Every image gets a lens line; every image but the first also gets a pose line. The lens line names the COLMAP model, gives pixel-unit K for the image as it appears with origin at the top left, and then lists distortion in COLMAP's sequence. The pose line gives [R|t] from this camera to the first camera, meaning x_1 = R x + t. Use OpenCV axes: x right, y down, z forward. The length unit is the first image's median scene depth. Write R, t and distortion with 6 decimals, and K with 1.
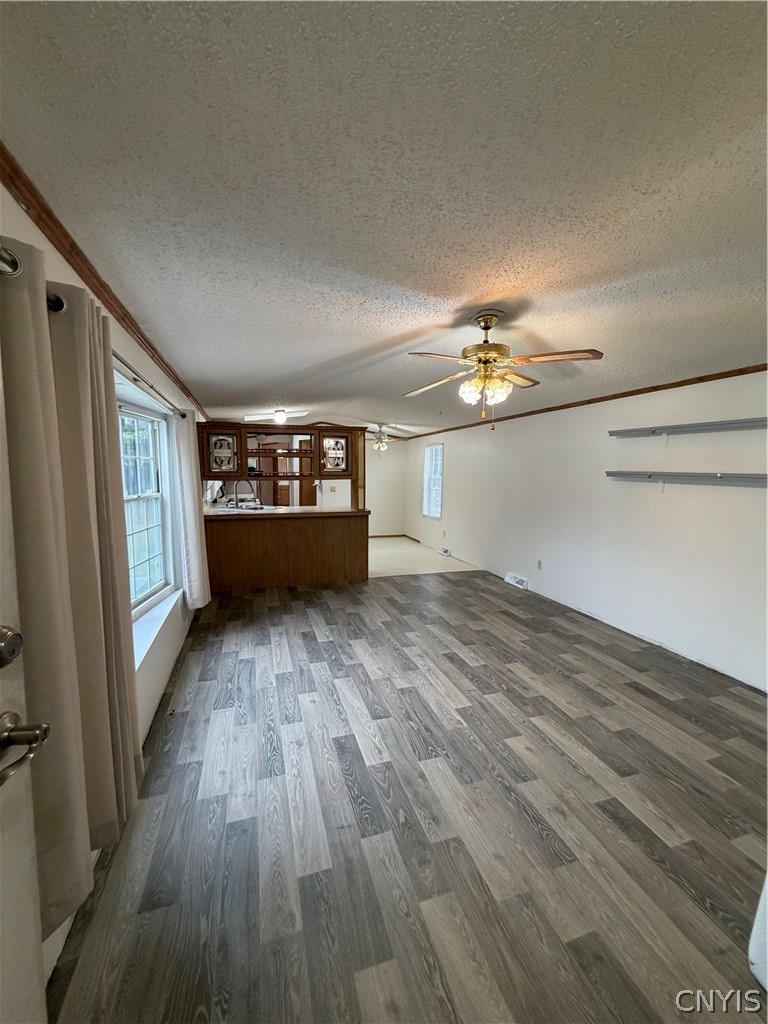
lens RADIAL K [[407.2, 0, 382.5], [0, 407.2, 507.9], [0, 0, 1]] dist [0.001643, 0.000031]
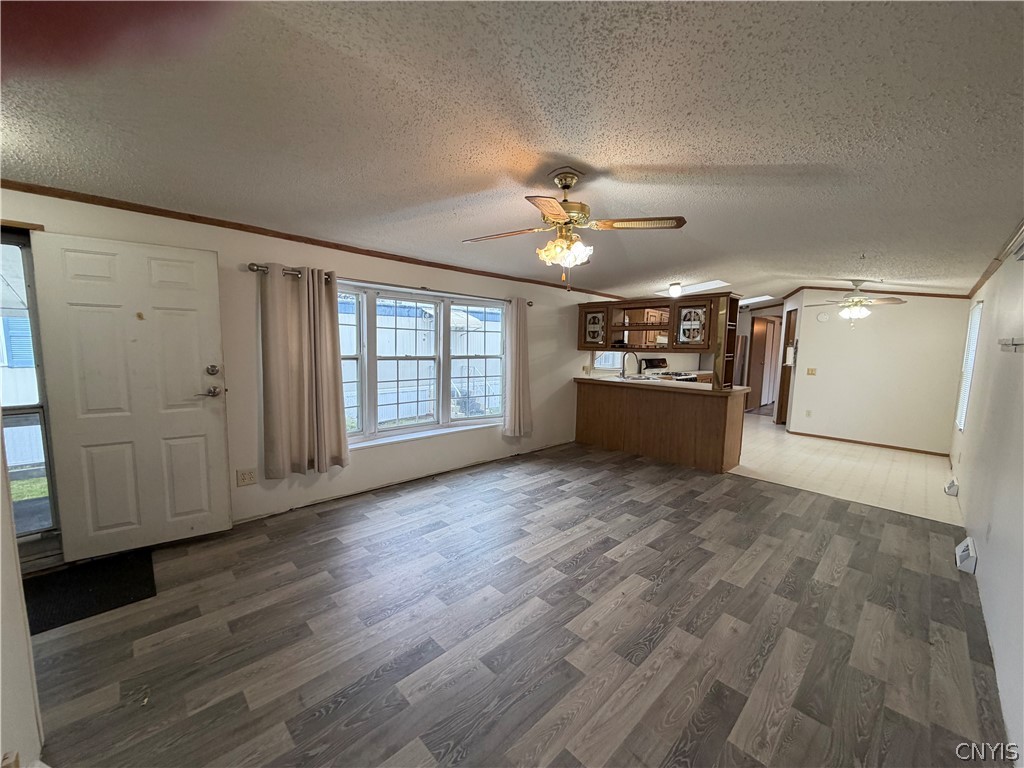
lens RADIAL K [[407.2, 0, 509.7], [0, 407.2, 384.0], [0, 0, 1]] dist [0.001643, 0.000031]
pose [[0.443701, 0.092228, -0.891416, 0.931877], [-0.101843, 0.993436, 0.052091, -0.012061], [0.890369, 0.067672, 0.450181, 0.403416]]
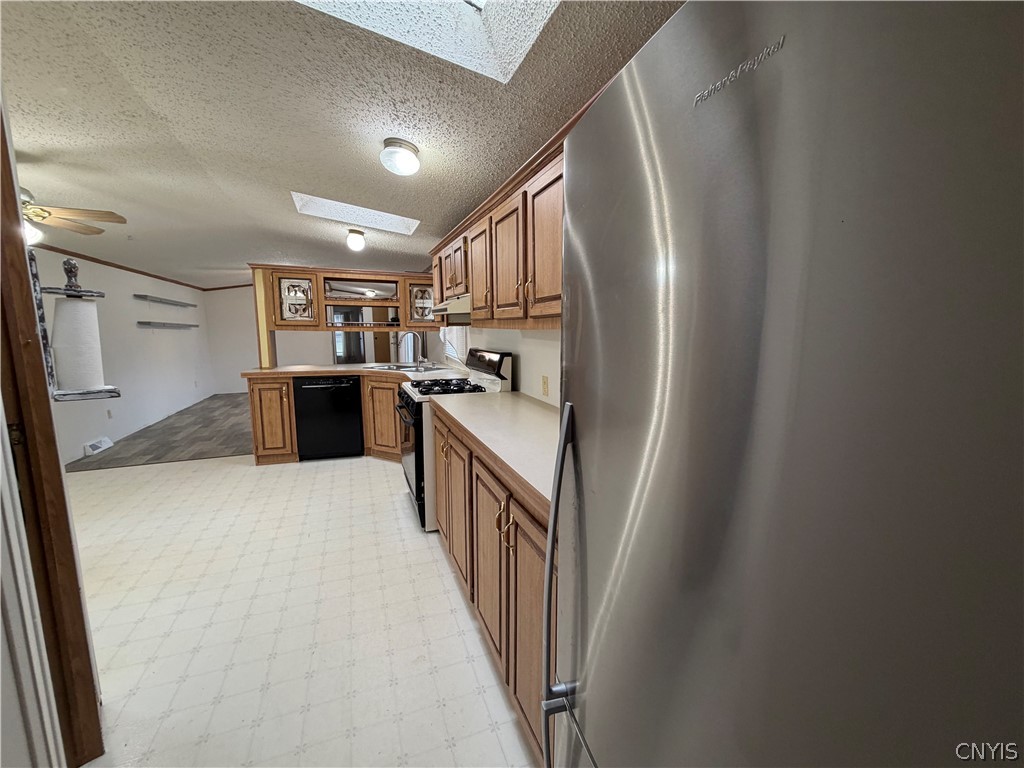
lens RADIAL K [[407.2, 0, 509.7], [0, 407.2, 384.0], [0, 0, 1]] dist [0.001643, 0.000031]
pose [[-0.998523, 0.003874, -0.054184, -0.849542], [-0.008519, 0.973943, 0.226633, -0.273536], [0.053650, 0.226760, -0.972472, 3.268071]]
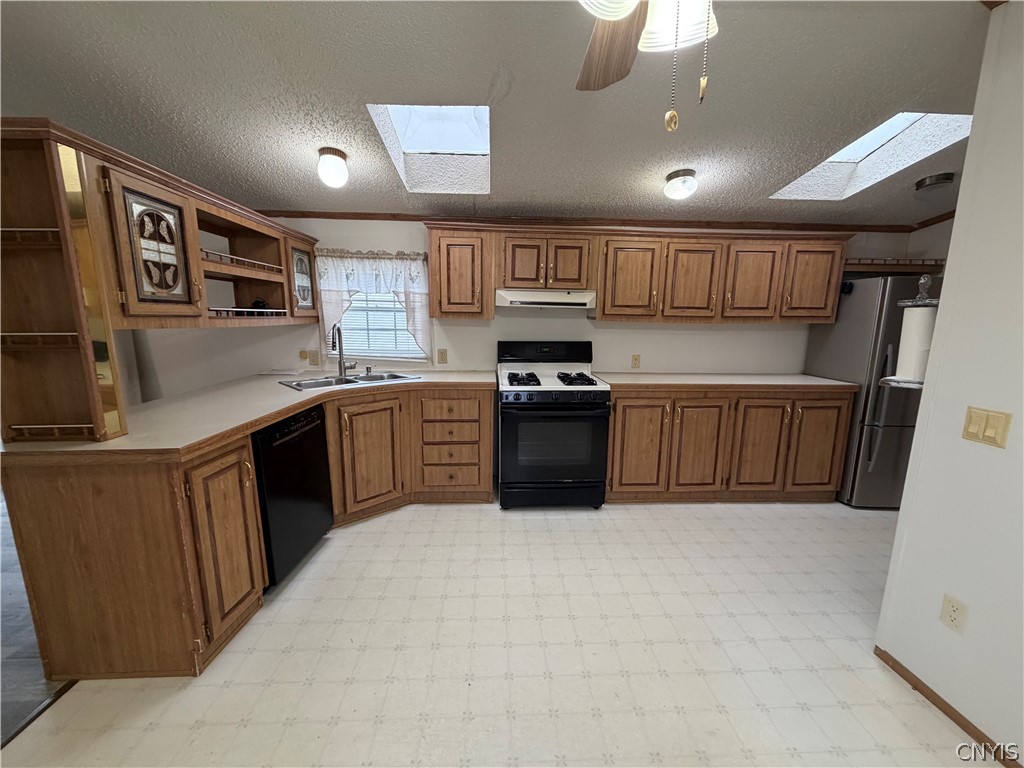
lens RADIAL K [[407.2, 0, 509.7], [0, 407.2, 384.0], [0, 0, 1]] dist [0.001643, 0.000031]
pose [[-0.266171, 0.155569, -0.951289, 0.248731], [-0.099419, 0.977197, 0.187623, -0.207390], [0.958785, 0.144516, -0.244635, 2.438305]]
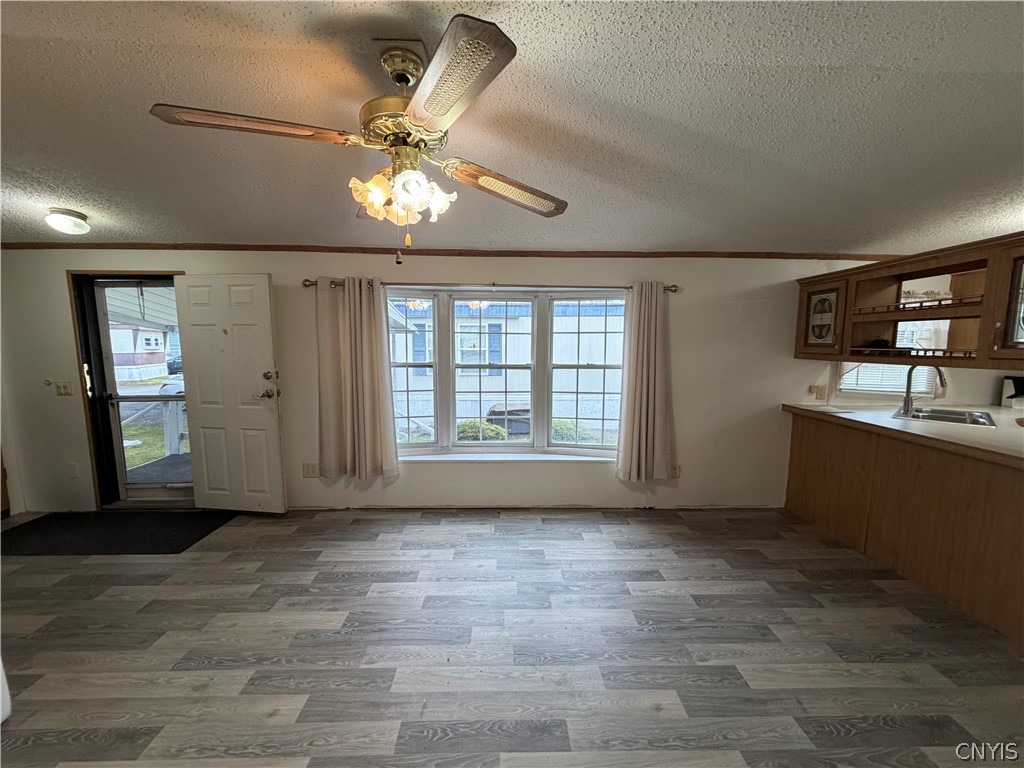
lens RADIAL K [[407.2, 0, 509.7], [0, 407.2, 384.0], [0, 0, 1]] dist [0.001643, 0.000031]
pose [[-0.283848, 0.095053, -0.954146, 0.655738], [-0.096166, 0.987235, 0.126958, -0.103569], [0.954035, 0.127793, -0.271084, 1.132124]]
